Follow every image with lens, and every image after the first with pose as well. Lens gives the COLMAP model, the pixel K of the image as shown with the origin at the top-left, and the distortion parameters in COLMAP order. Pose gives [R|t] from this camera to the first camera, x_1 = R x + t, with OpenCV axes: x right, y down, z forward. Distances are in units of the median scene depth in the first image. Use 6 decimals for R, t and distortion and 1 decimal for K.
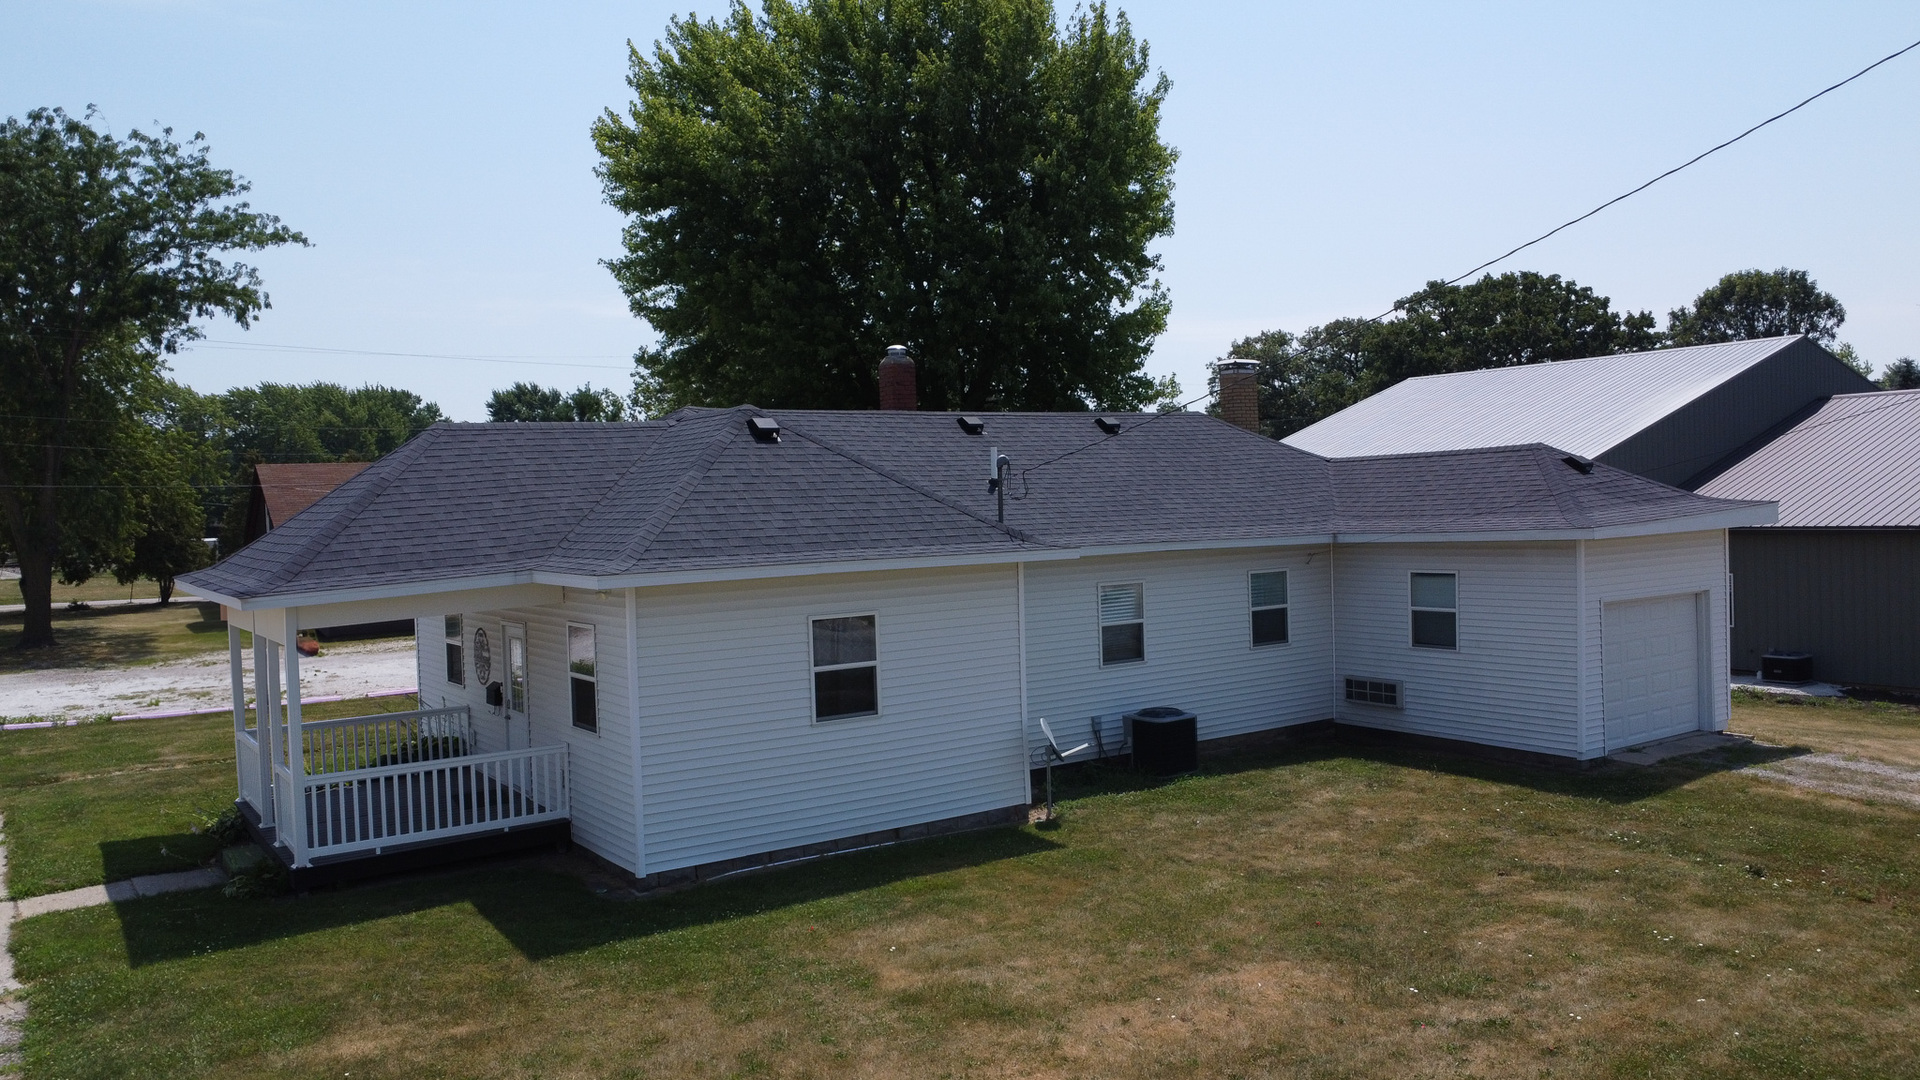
lens RADIAL K [[1440.9, 0, 960.0], [0, 1440.9, 540.0], [0, 0, 1]] dist [-0.009196, -0.000517]
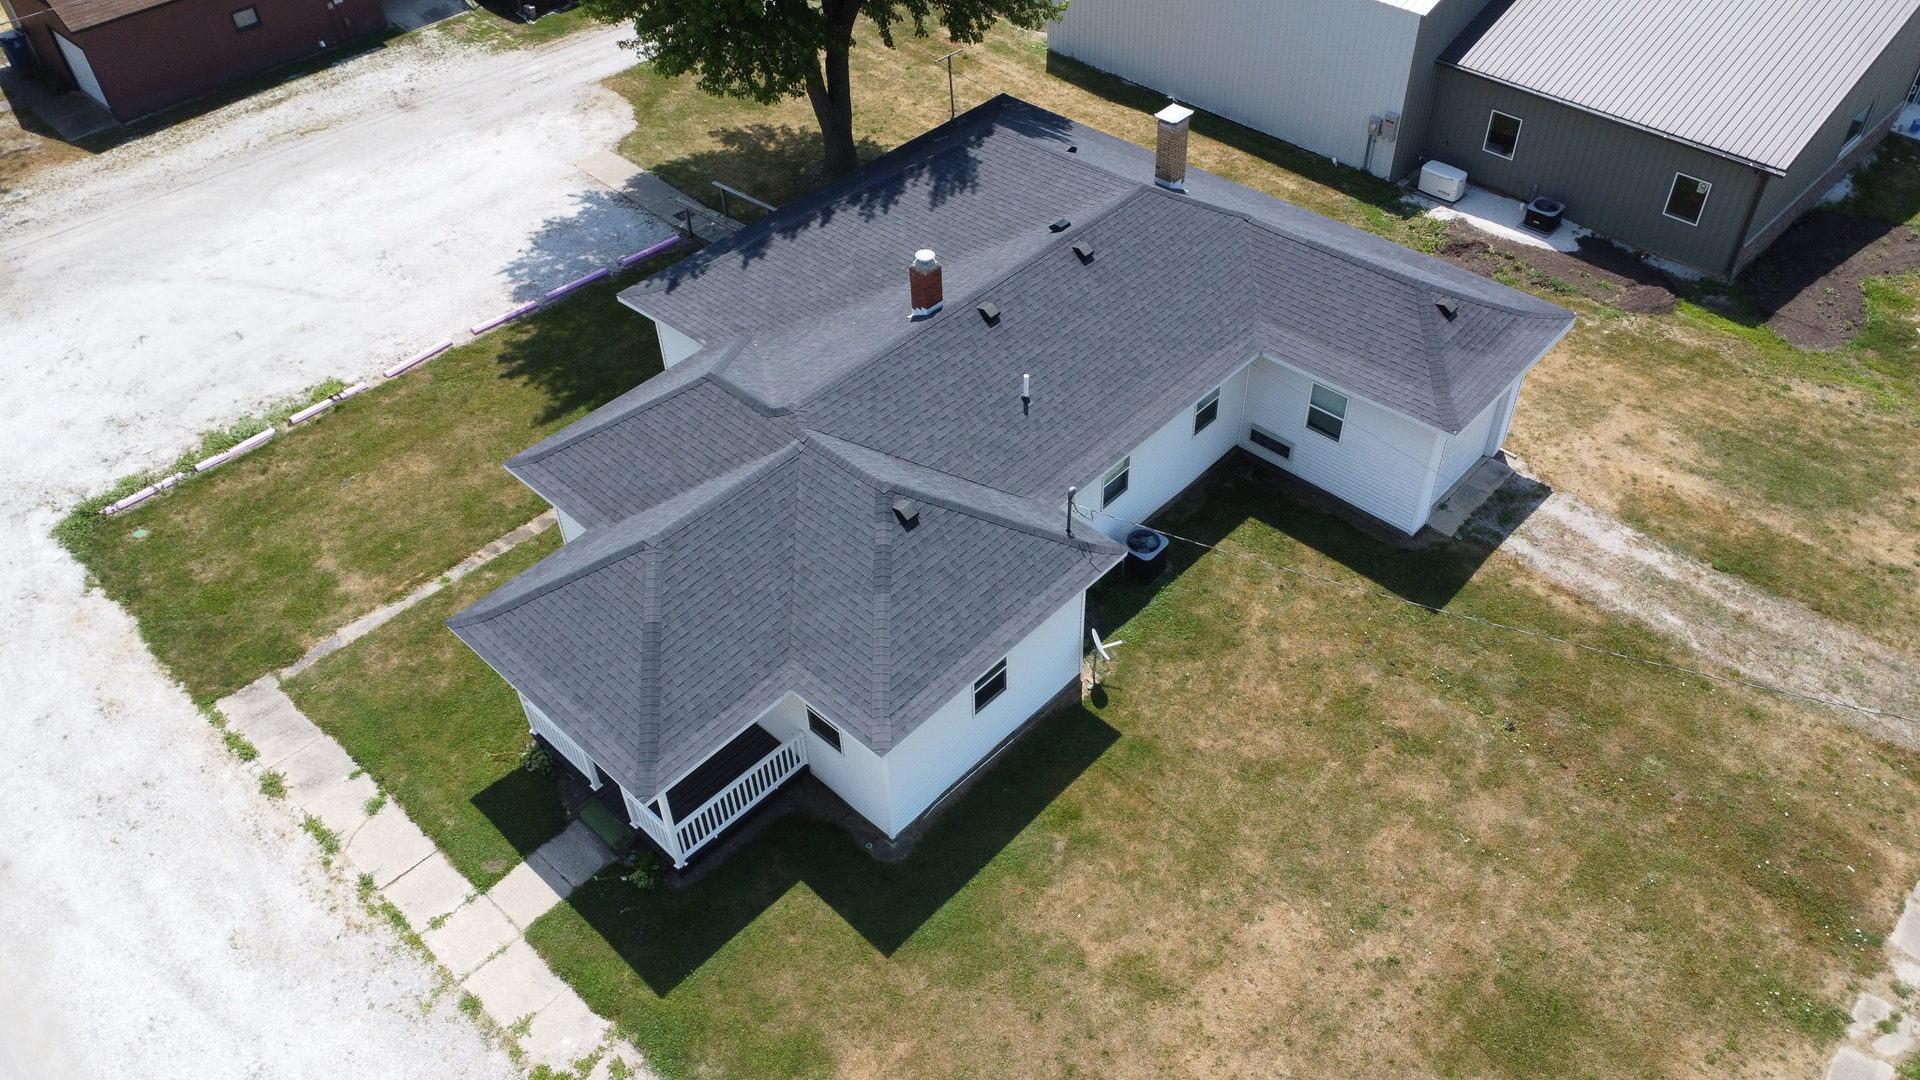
lens RADIAL K [[1440.9, 0, 960.0], [0, 1440.9, 540.0], [0, 0, 1]] dist [-0.009196, -0.000517]
pose [[0.976946, -0.129676, 0.169587, -0.423220], [-0.010153, 0.765256, 0.643646, -1.204094], [-0.213243, -0.630530, 0.746297, -0.034255]]
